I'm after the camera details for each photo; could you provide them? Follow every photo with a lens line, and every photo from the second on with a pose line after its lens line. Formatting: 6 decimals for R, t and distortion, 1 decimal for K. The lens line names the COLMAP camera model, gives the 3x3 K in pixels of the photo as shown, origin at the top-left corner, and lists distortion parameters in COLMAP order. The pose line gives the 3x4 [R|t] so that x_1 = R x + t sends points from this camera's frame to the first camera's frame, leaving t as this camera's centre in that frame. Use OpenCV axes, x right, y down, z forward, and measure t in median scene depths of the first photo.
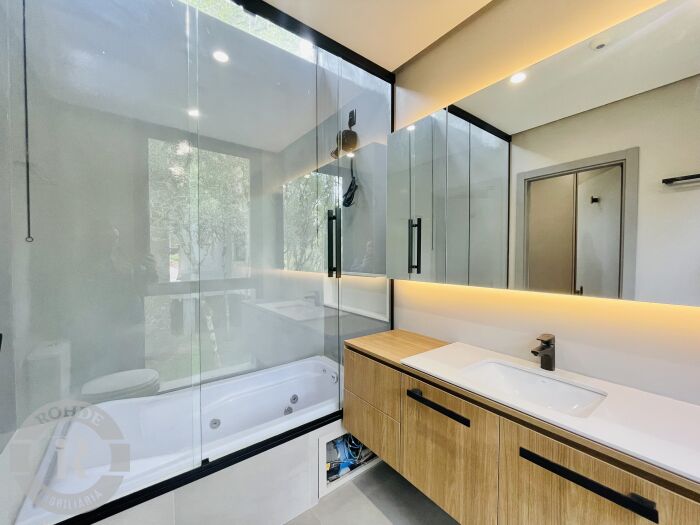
lens RADIAL K [[283.3, 0, 352.0], [0, 283.3, 261.9], [0, 0, 1]] dist [-0.003078, -0.000380]
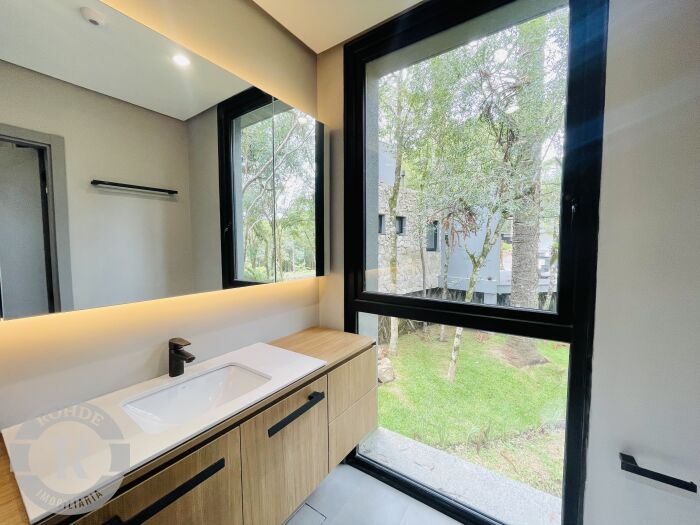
lens RADIAL K [[283.3, 0, 353.3], [0, 283.3, 261.0], [0, 0, 1]] dist [-0.003078, -0.000380]
pose [[-0.302918, -0.043325, 0.952031, -0.374654], [0.029067, 0.998081, 0.054669, -0.033803], [-0.952573, 0.044233, -0.301077, 0.725891]]
